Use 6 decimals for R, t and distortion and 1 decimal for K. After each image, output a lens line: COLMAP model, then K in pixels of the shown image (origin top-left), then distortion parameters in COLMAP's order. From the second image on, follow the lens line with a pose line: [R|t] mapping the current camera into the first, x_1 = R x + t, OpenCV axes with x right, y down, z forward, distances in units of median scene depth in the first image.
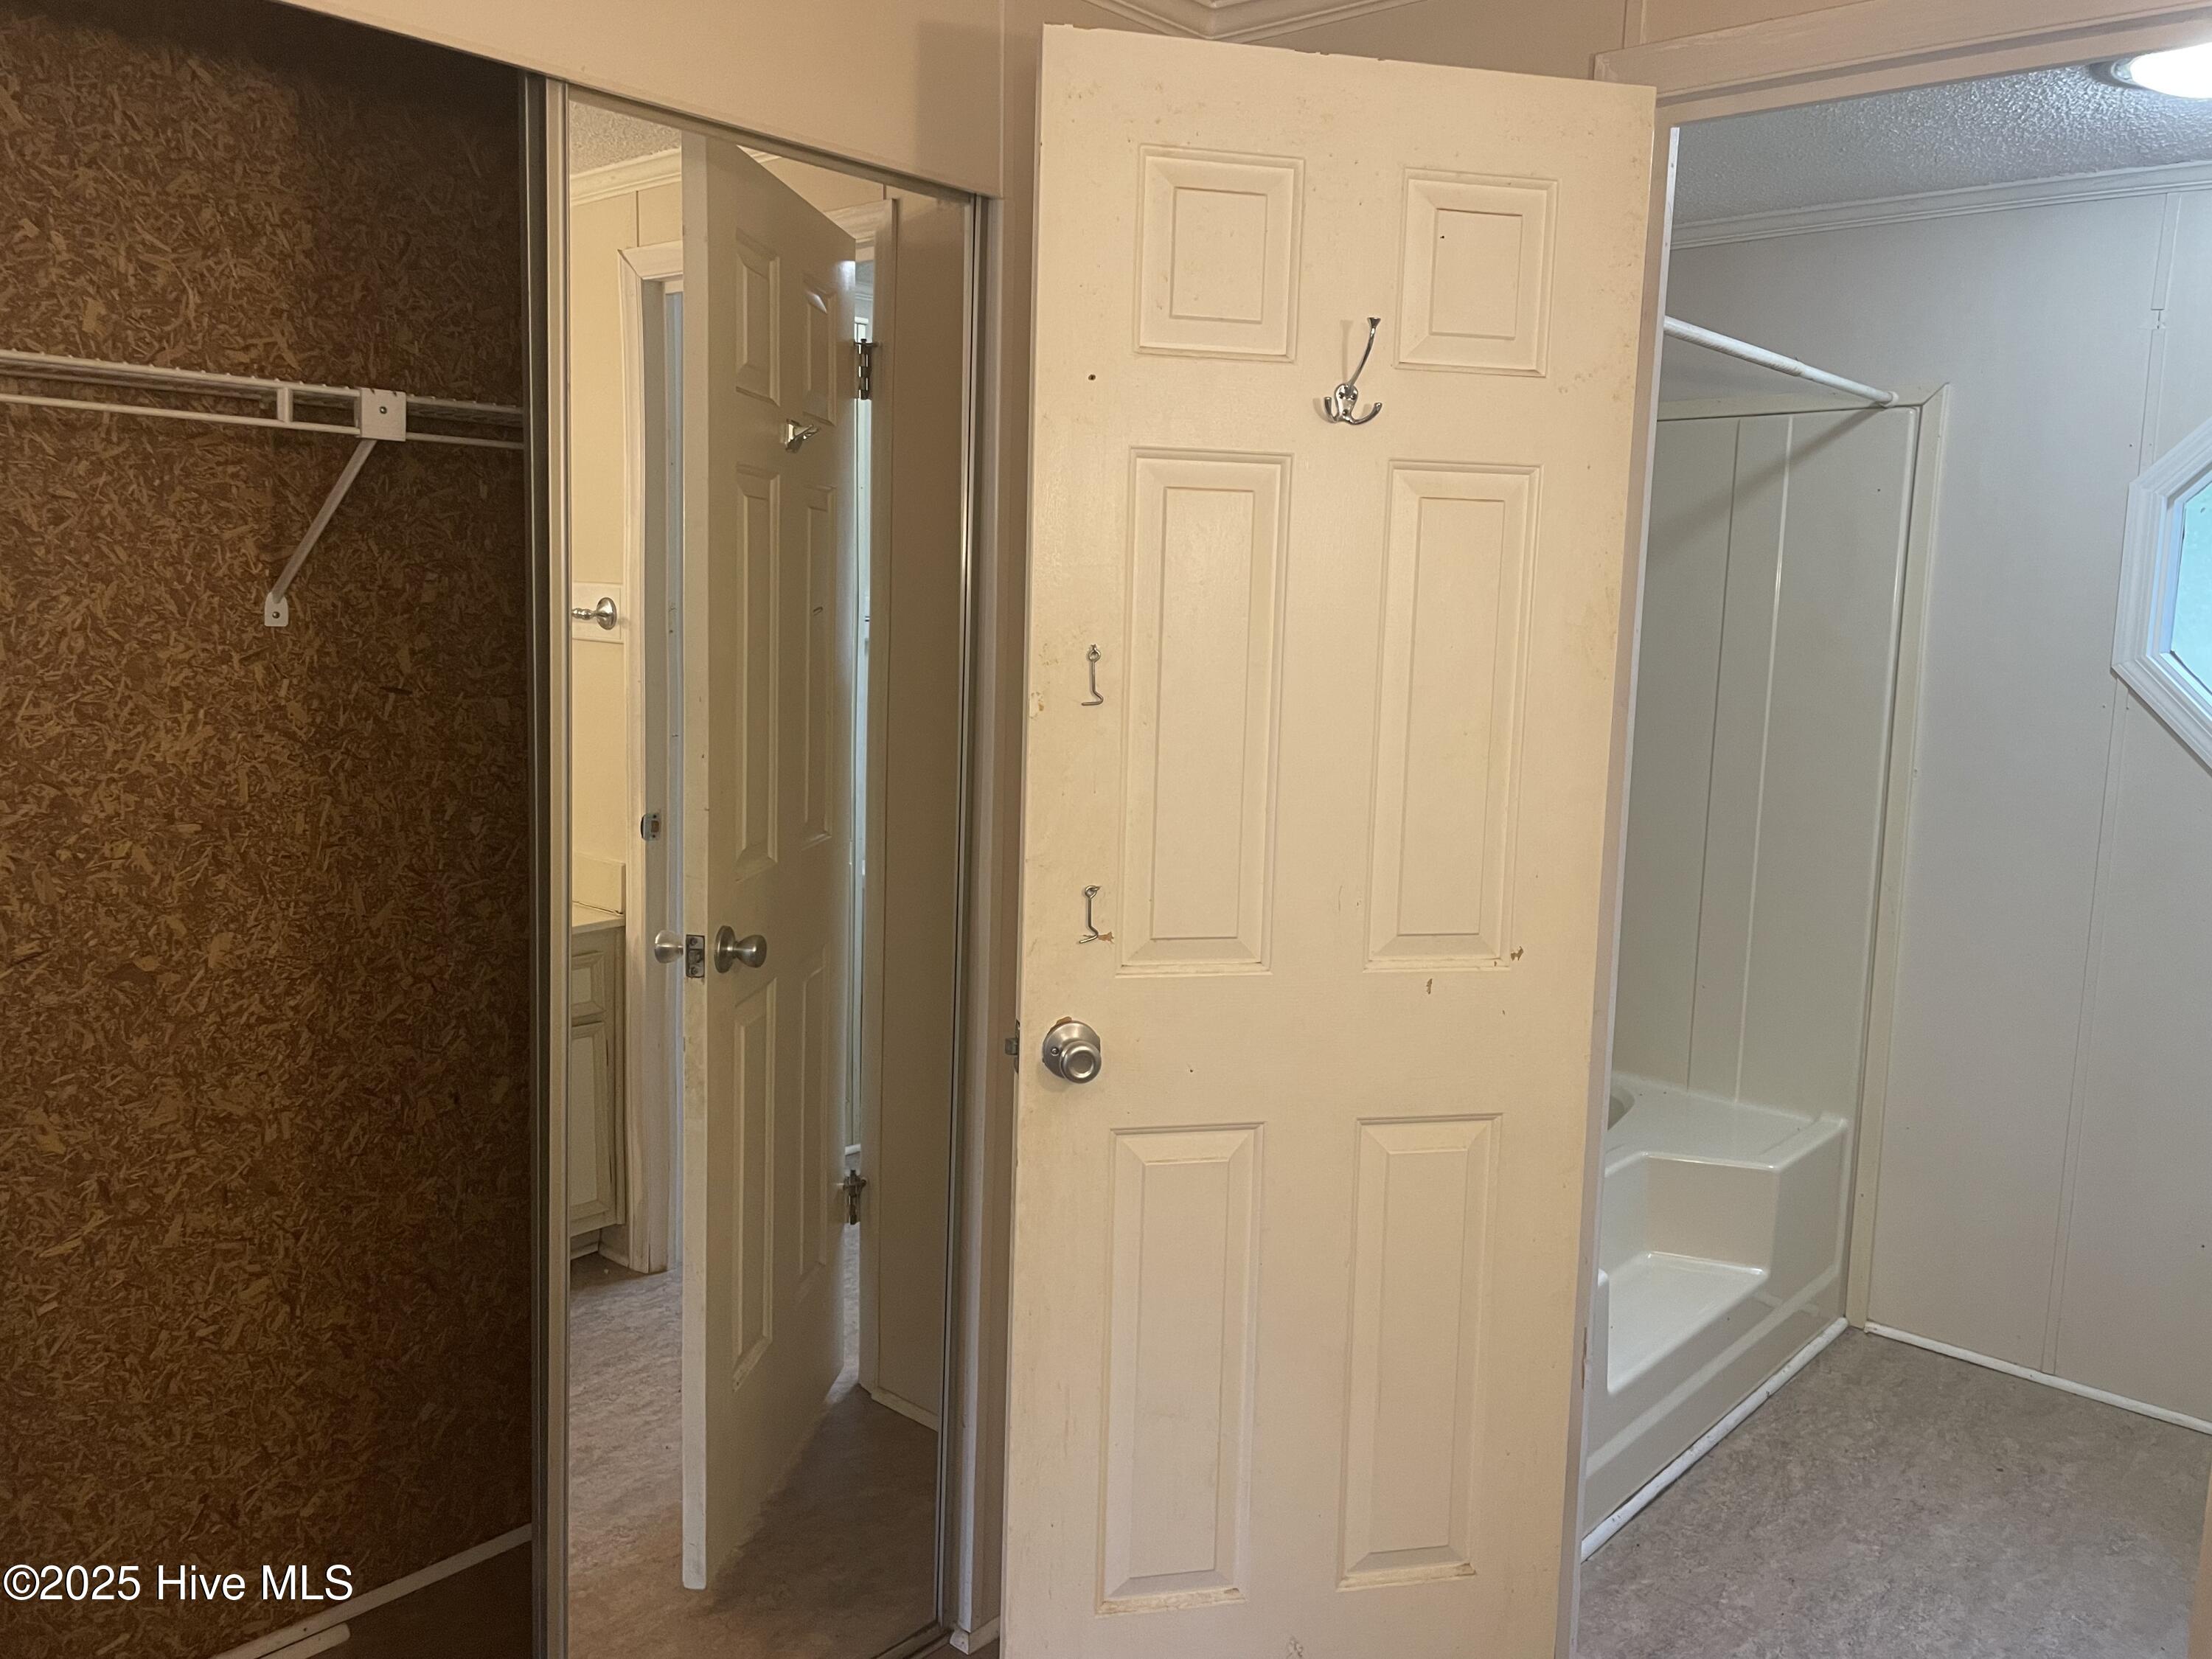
lens RADIAL K [[1665.9, 0, 1109.3], [0, 1665.9, 823.3], [0, 0, 1]] dist [0.082651, -0.099020]
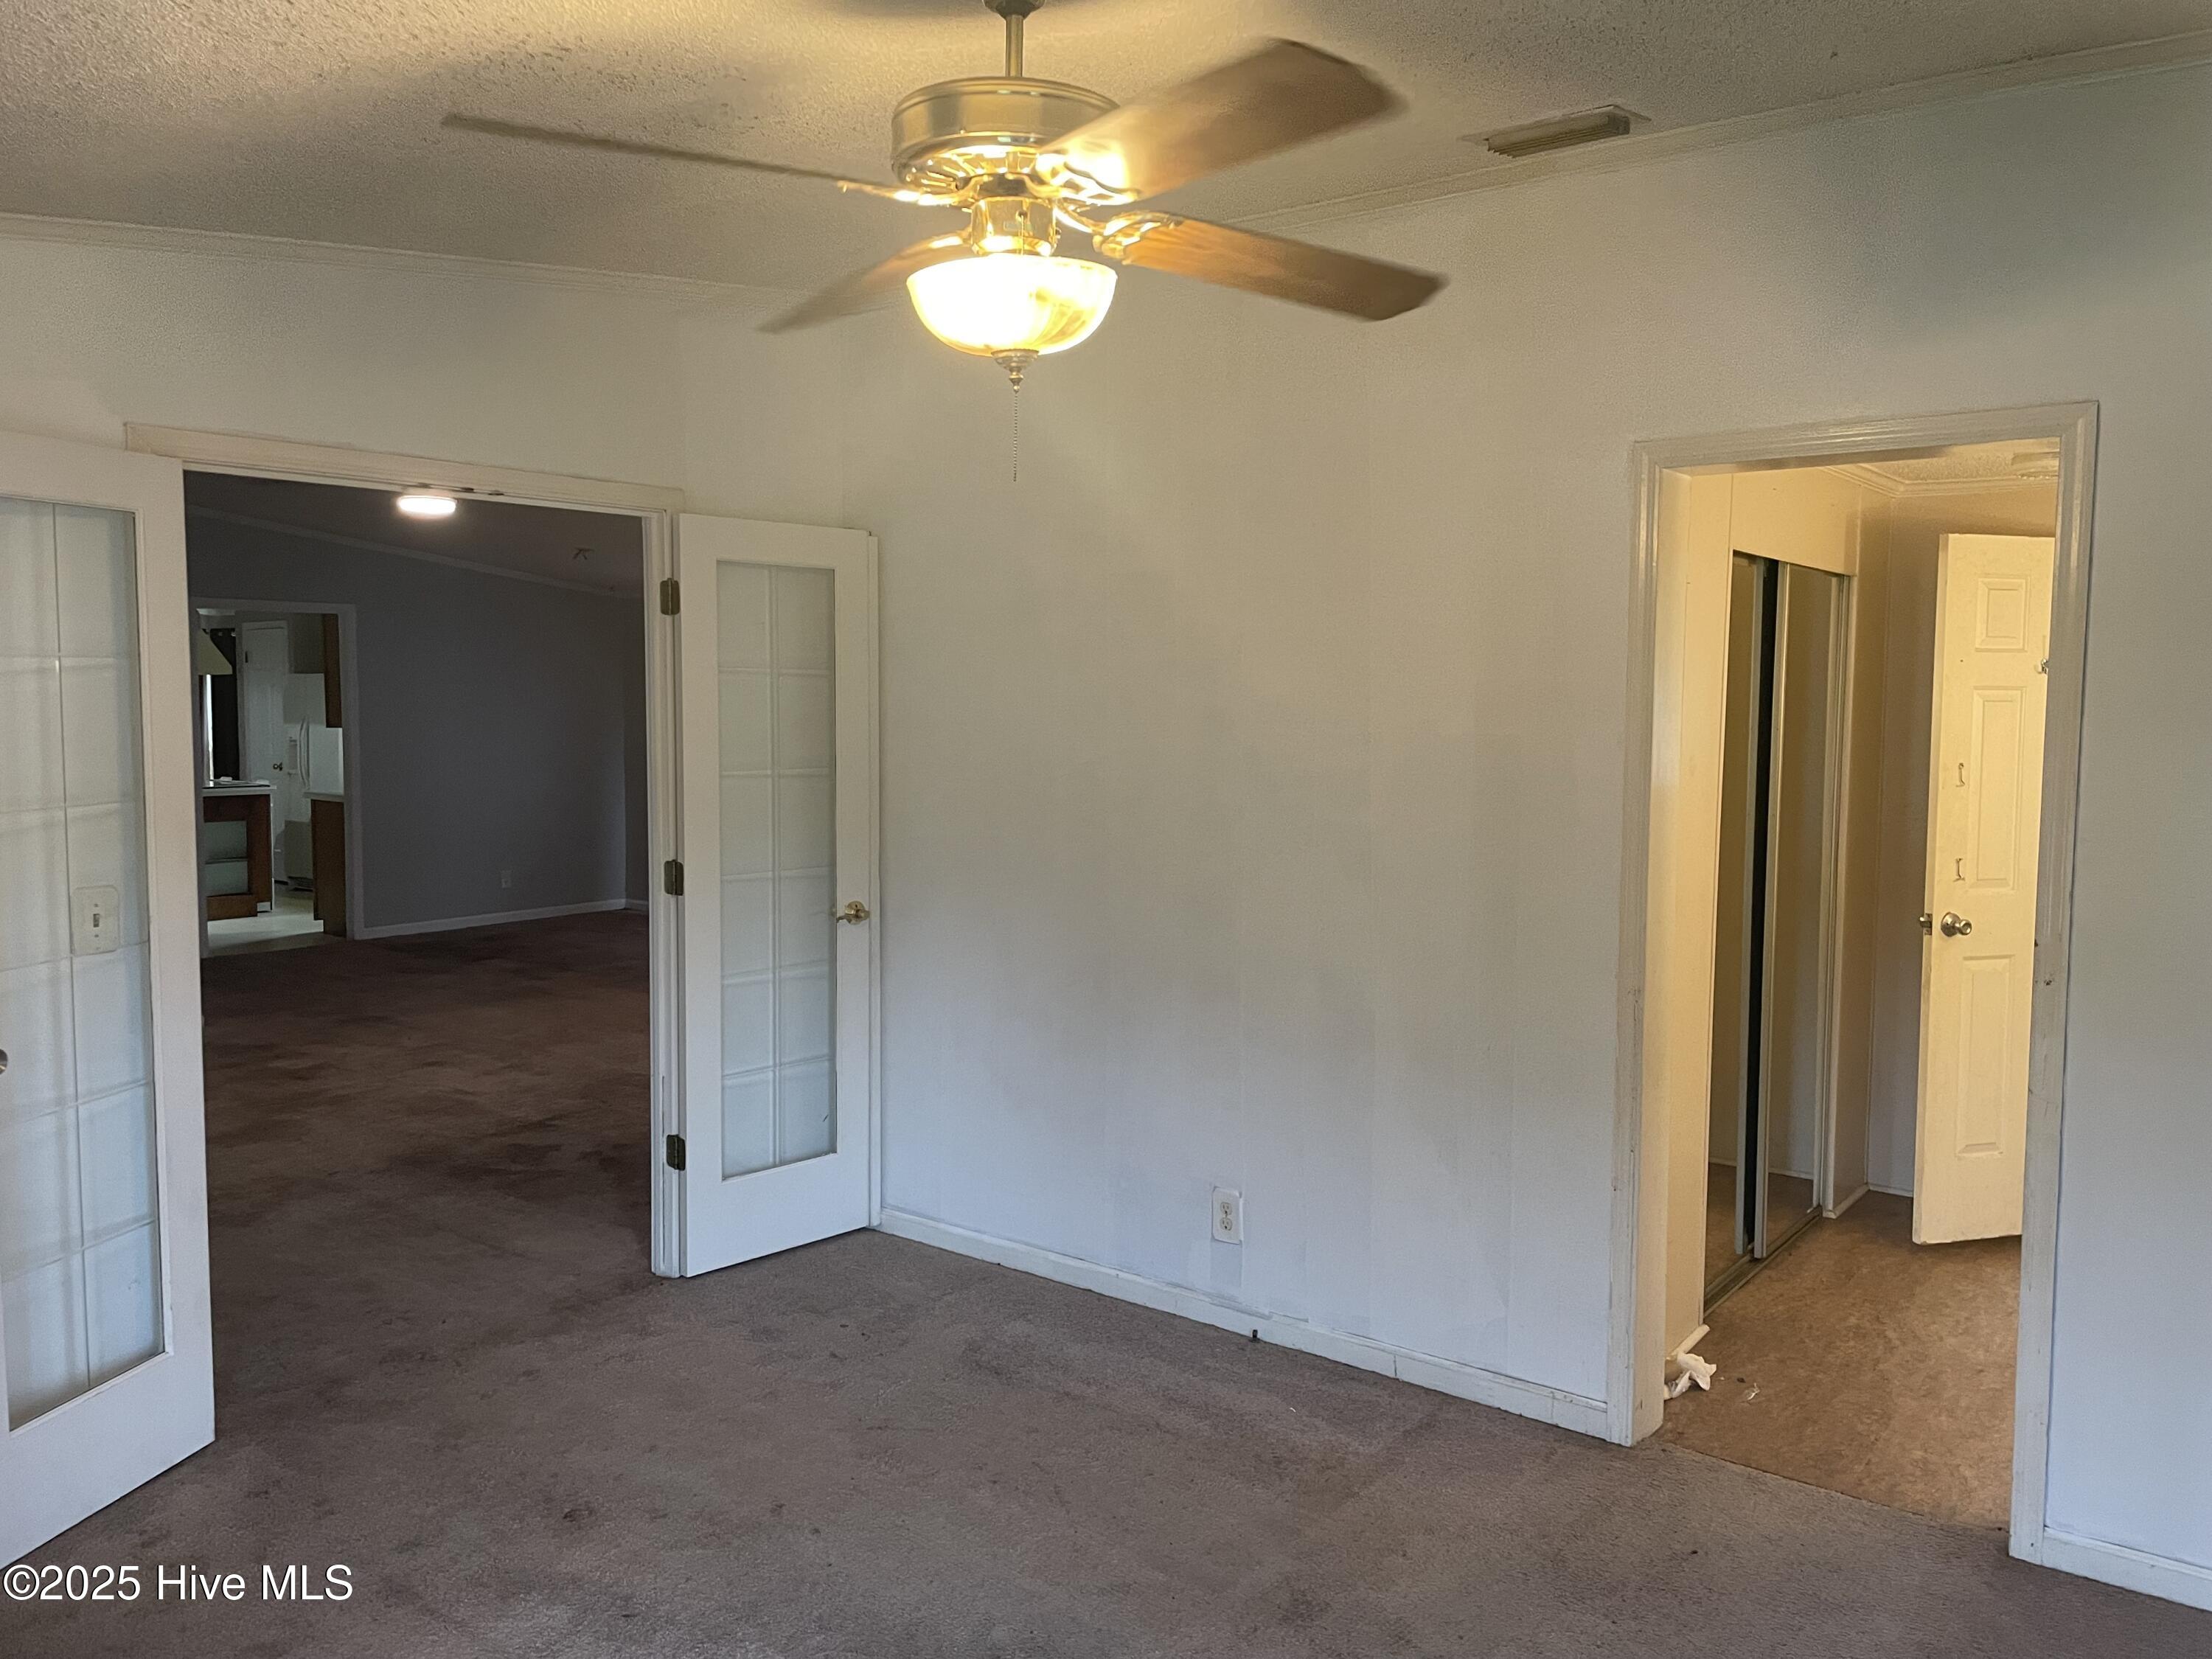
lens RADIAL K [[1665.9, 0, 1102.9], [0, 1665.9, 824.2], [0, 0, 1]] dist [0.082651, -0.099020]
pose [[0.994509, -0.030206, 0.100197, -1.531387], [0.035260, 0.998173, -0.049063, 0.065211], [-0.098532, 0.052327, 0.993757, -1.392197]]
